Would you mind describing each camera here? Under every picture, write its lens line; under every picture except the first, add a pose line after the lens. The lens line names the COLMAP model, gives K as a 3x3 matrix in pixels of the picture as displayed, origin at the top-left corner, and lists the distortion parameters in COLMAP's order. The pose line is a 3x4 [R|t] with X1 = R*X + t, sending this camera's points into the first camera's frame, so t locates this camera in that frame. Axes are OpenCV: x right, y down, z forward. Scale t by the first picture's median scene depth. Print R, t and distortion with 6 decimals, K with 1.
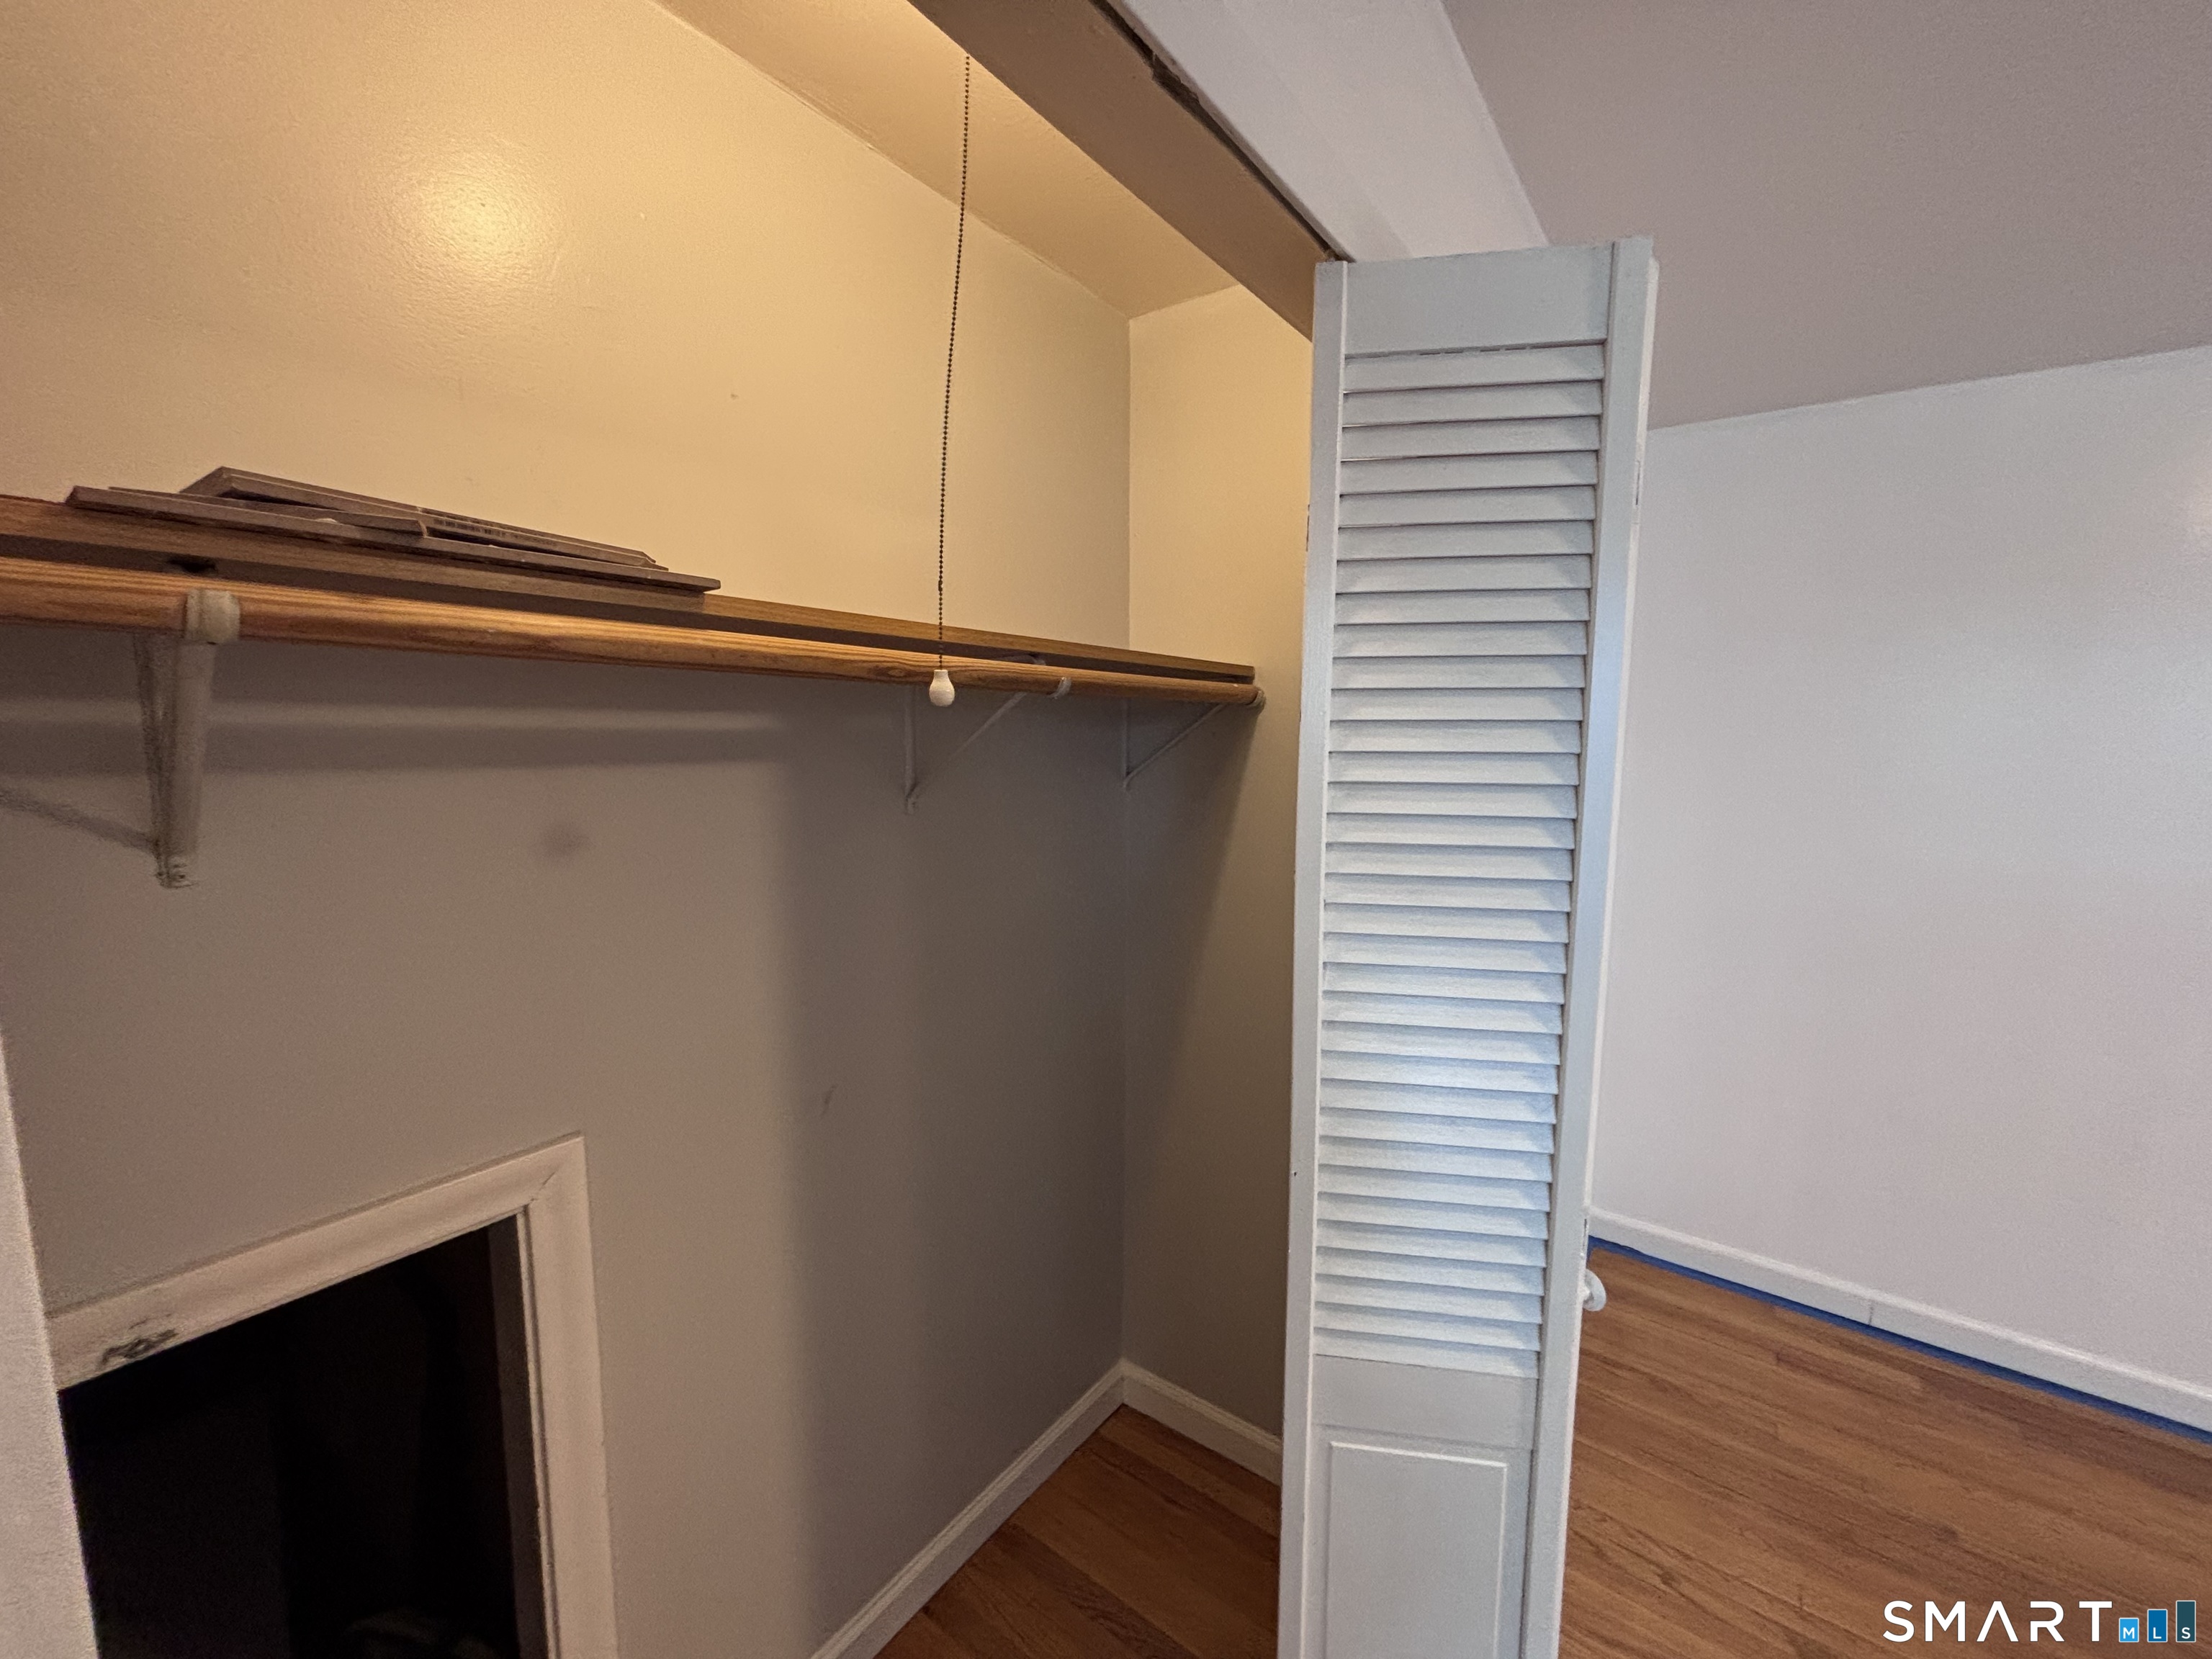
lens RADIAL K [[889.5, 0, 1106.0], [0, 889.5, 829.5], [0, 0, 1]] dist [0.000266, 0.000189]
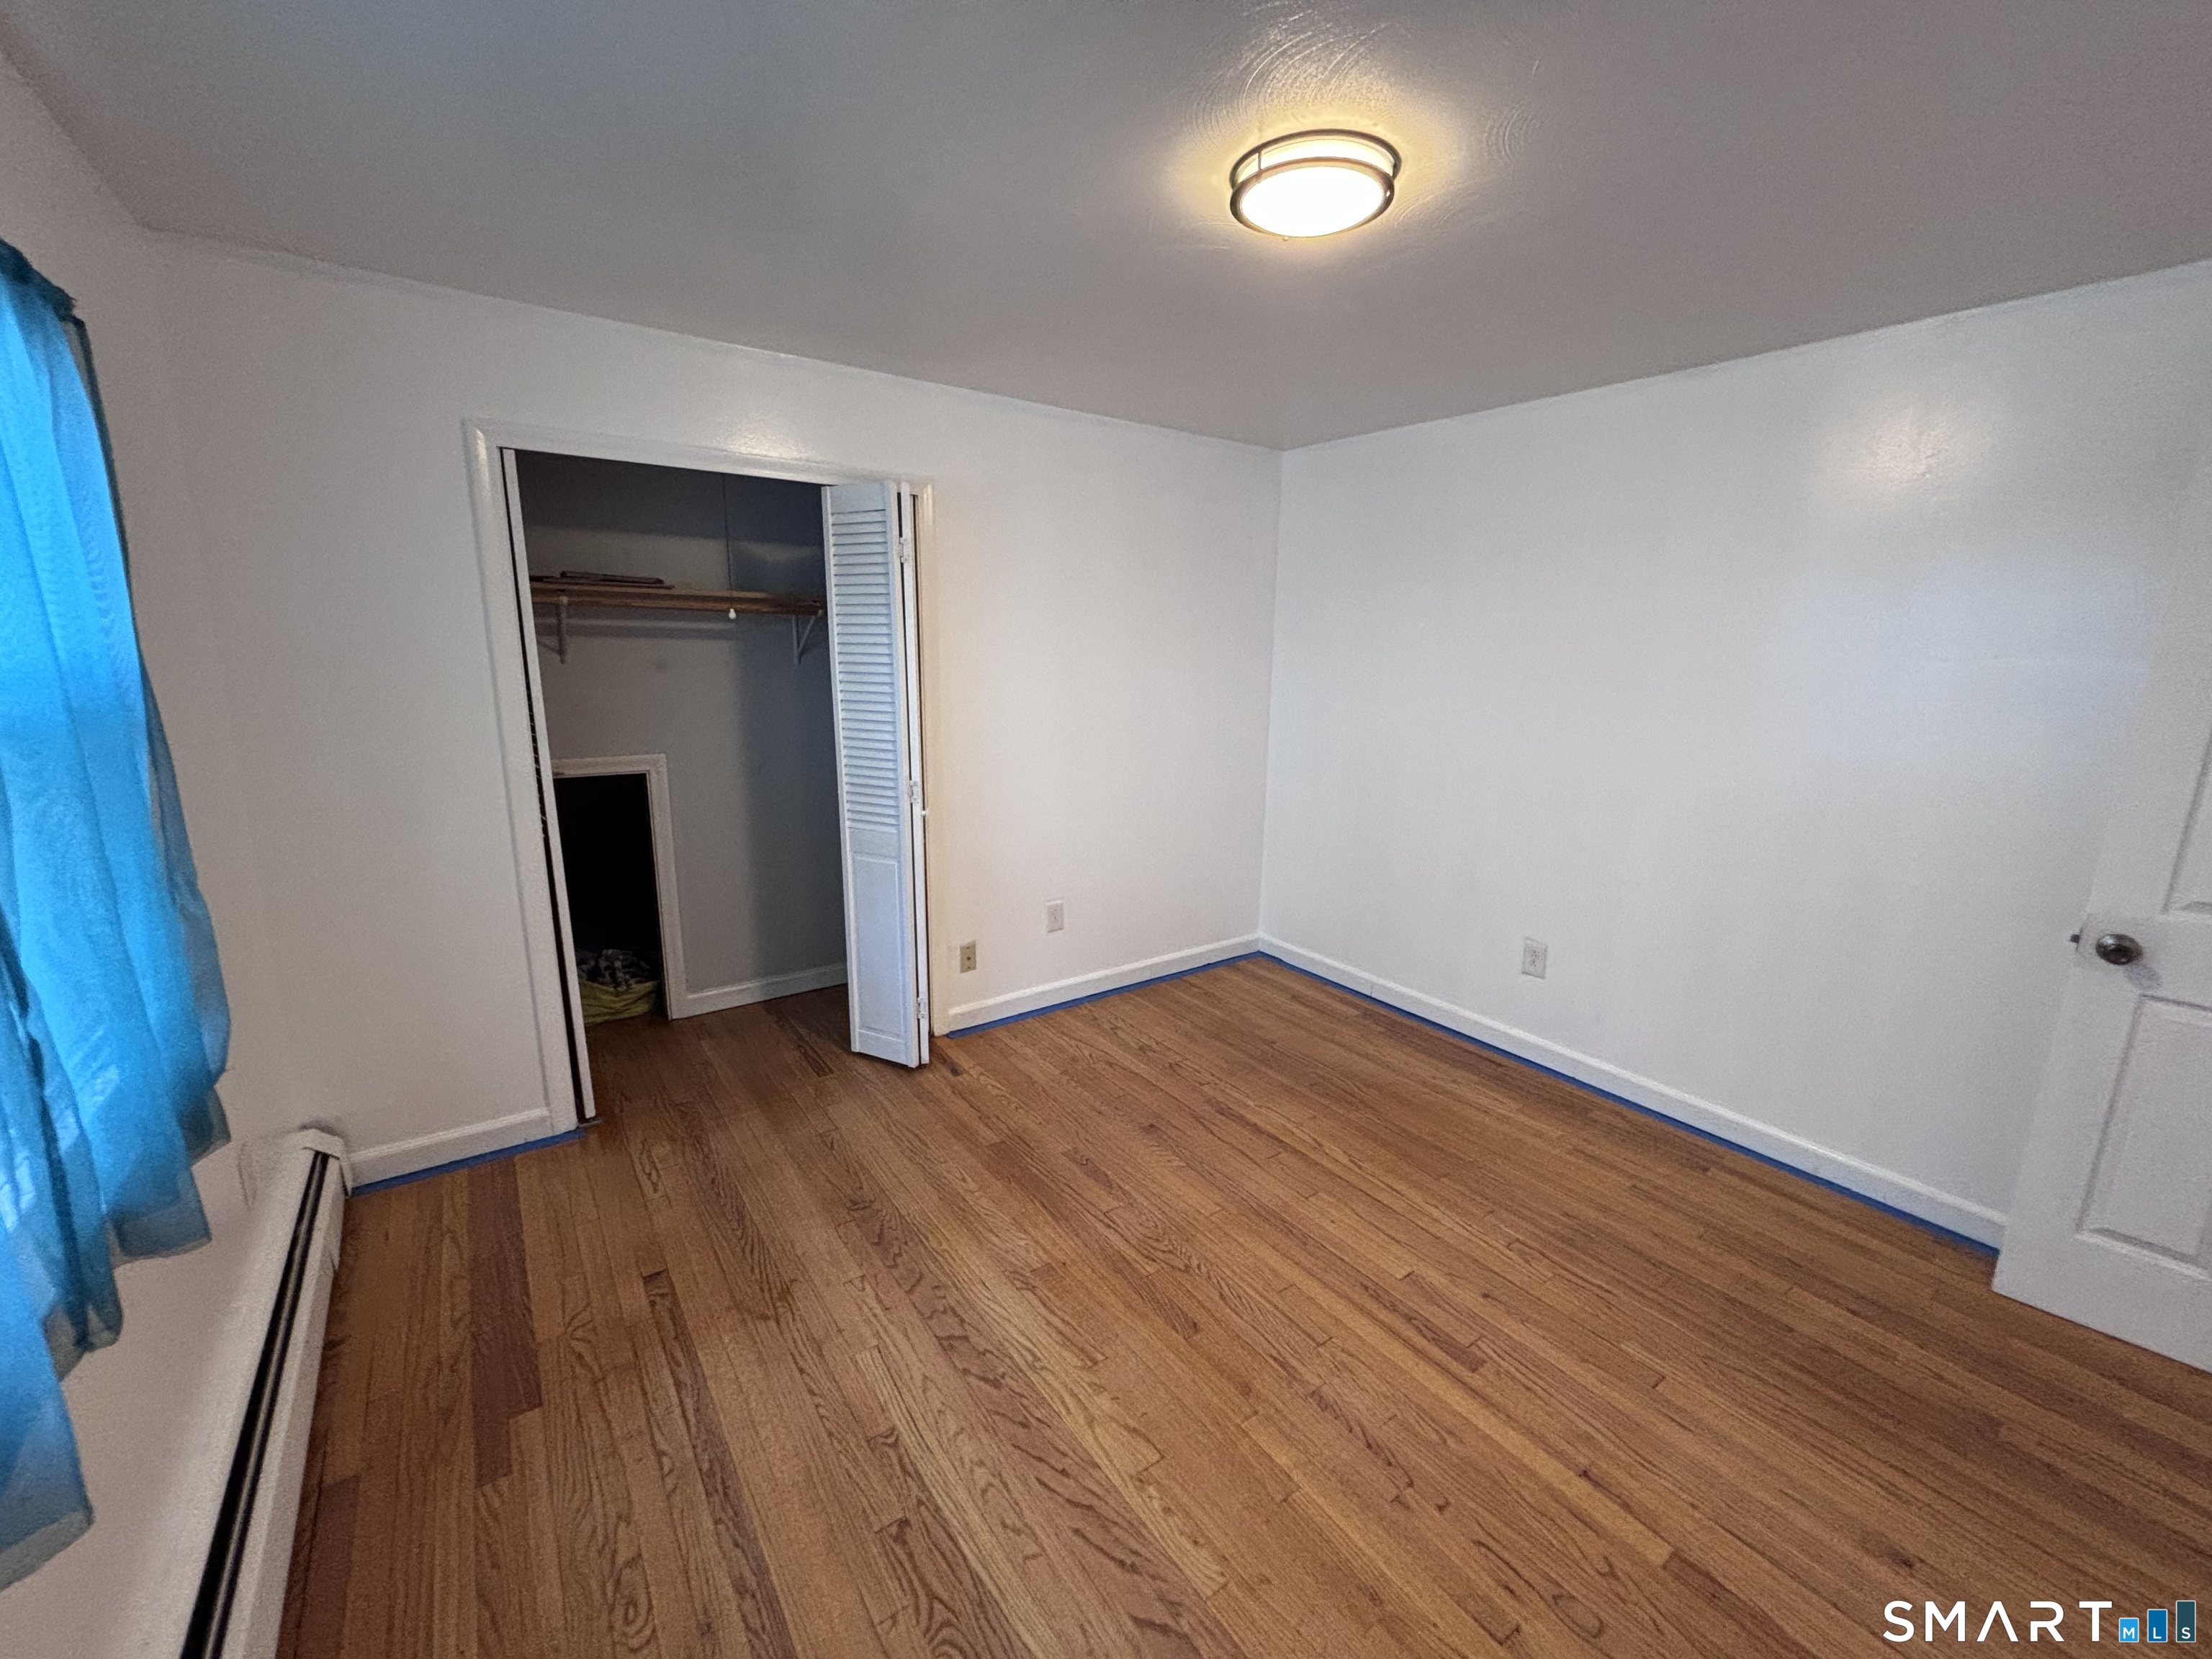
lens RADIAL K [[889.5, 0, 1106.0], [0, 889.5, 829.5], [0, 0, 1]] dist [0.000266, 0.000189]
pose [[0.953372, 0.069670, -0.293647, 1.223439], [-0.044274, 0.994749, 0.092270, 0.157674], [0.298534, -0.074967, 0.951450, -1.043585]]
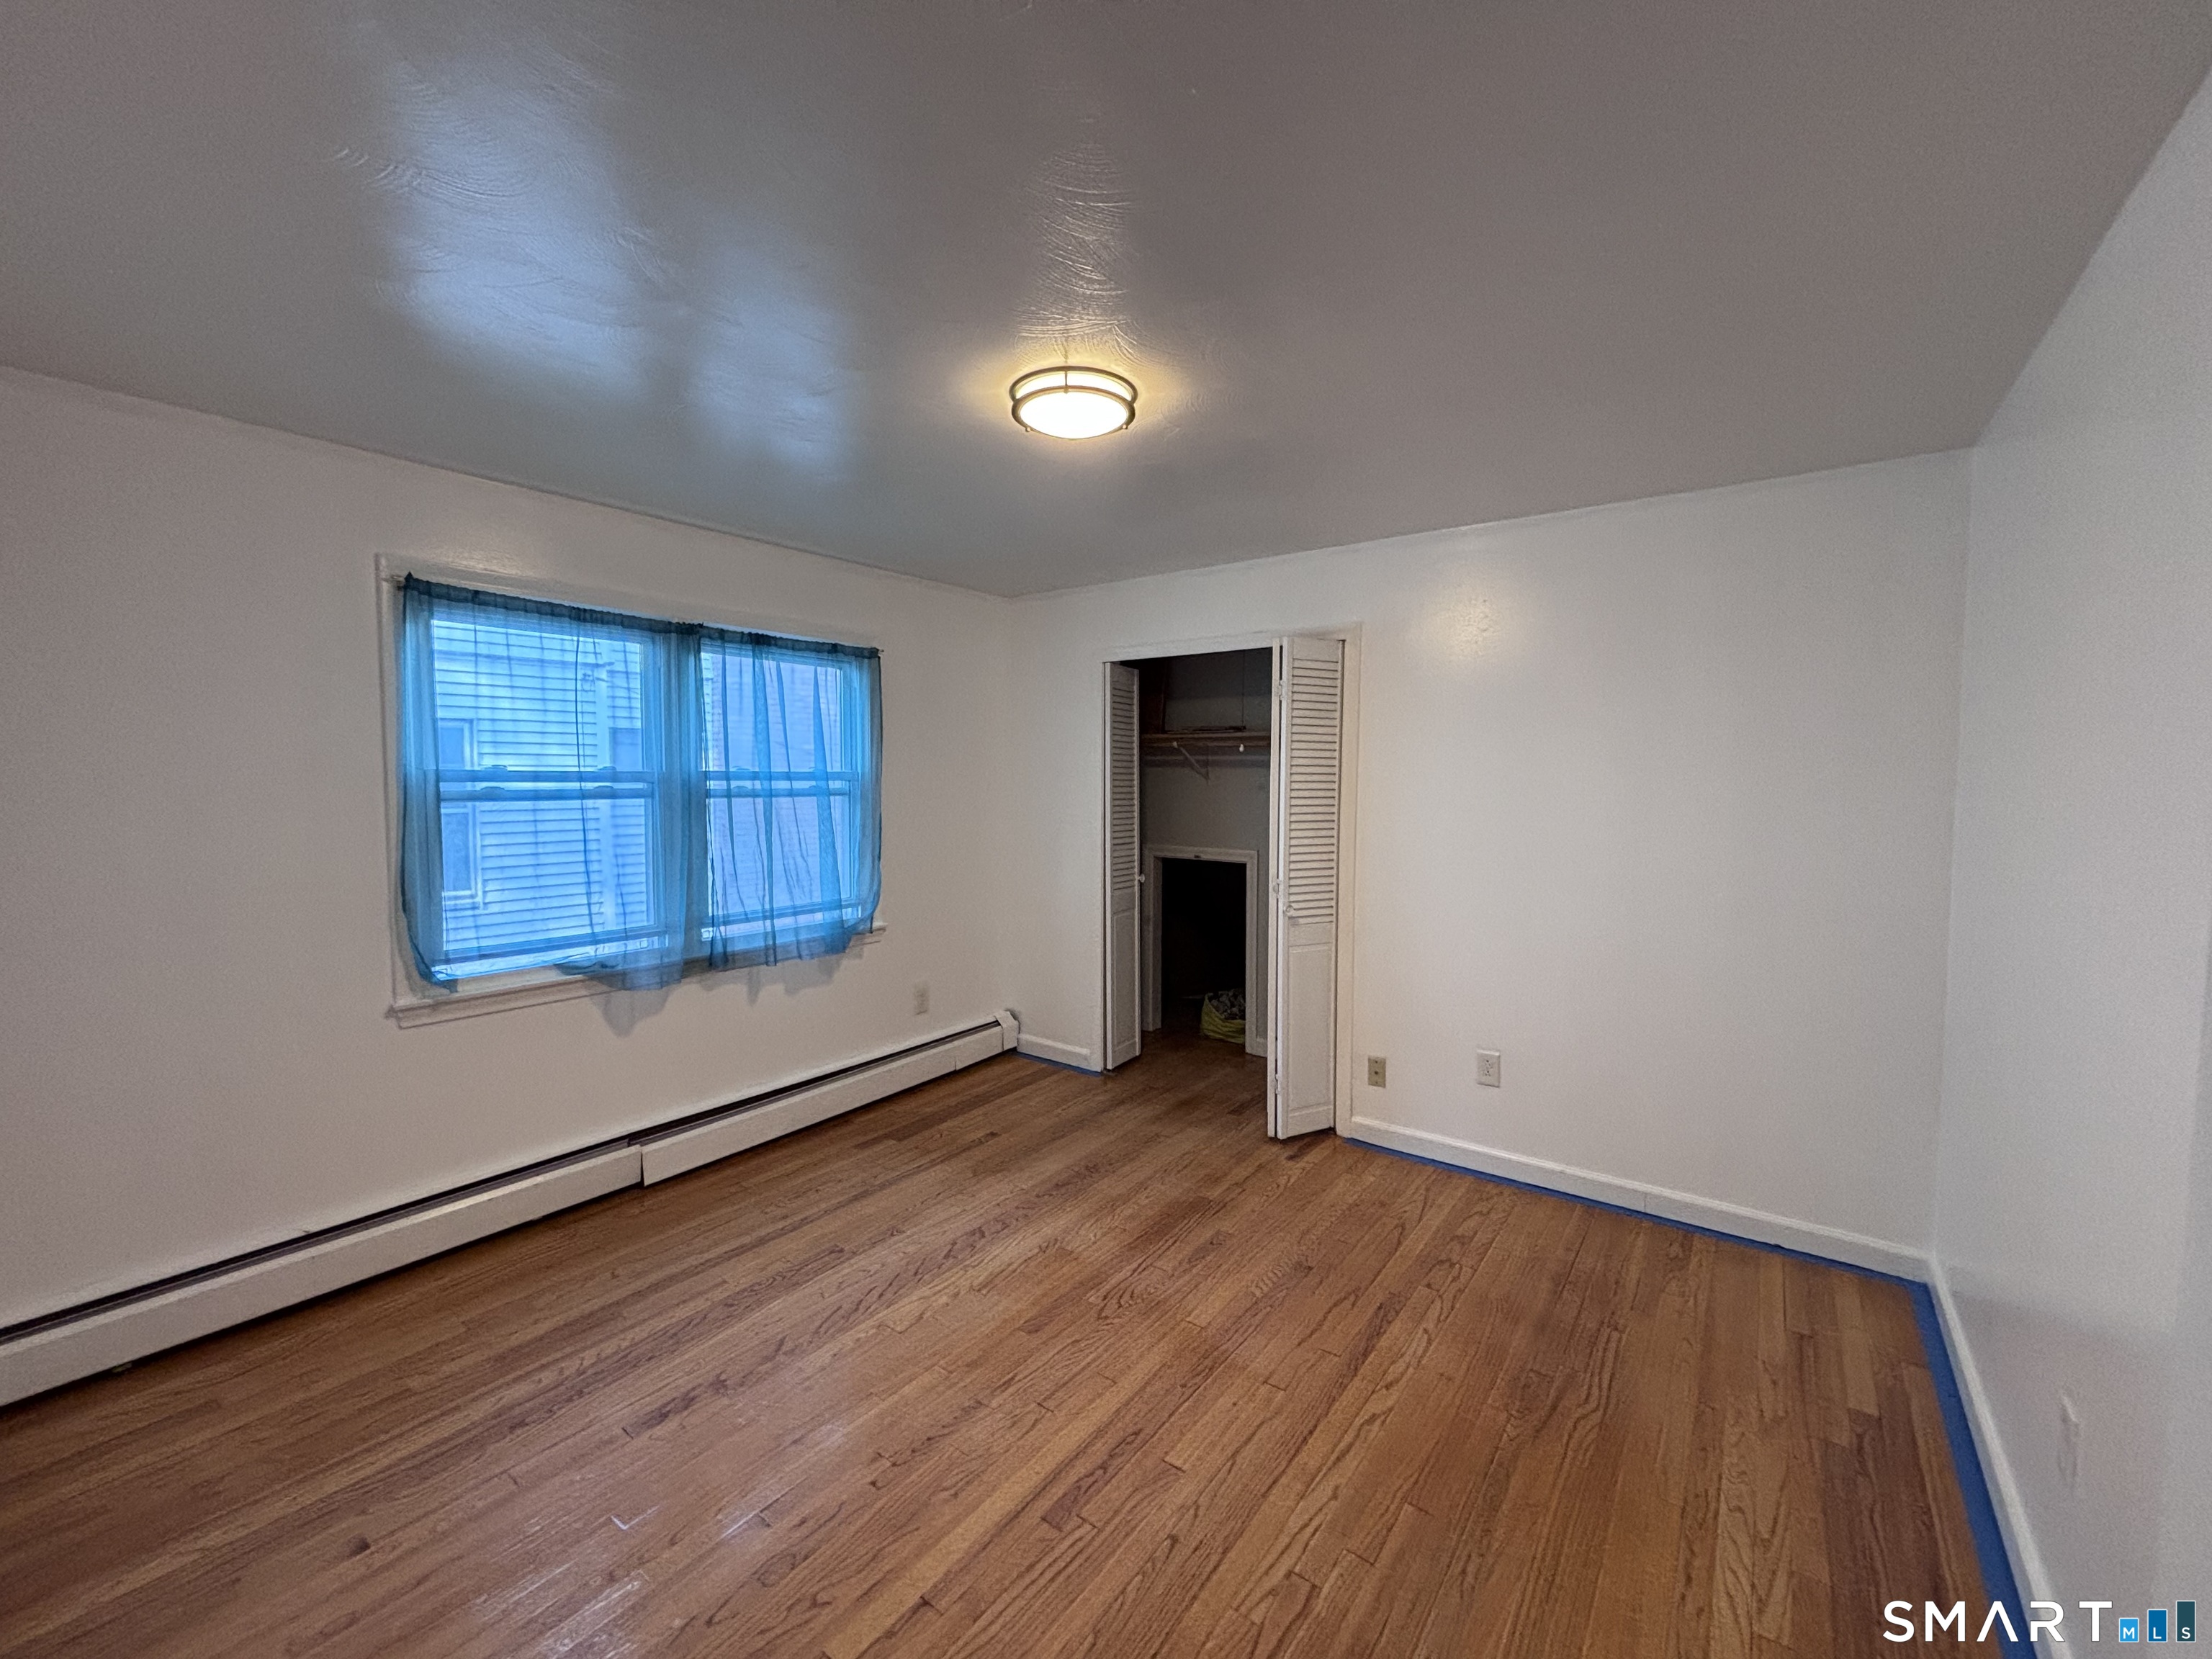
lens RADIAL K [[894.4, 0, 1112.7], [0, 894.4, 823.5], [0, 0, 1]] dist [-0.001230, -0.000961]
pose [[0.009545, 0.046383, -0.998878, 2.428111], [-0.128609, 0.990684, 0.044773, 0.064236], [0.991649, 0.128038, 0.015421, 0.120070]]
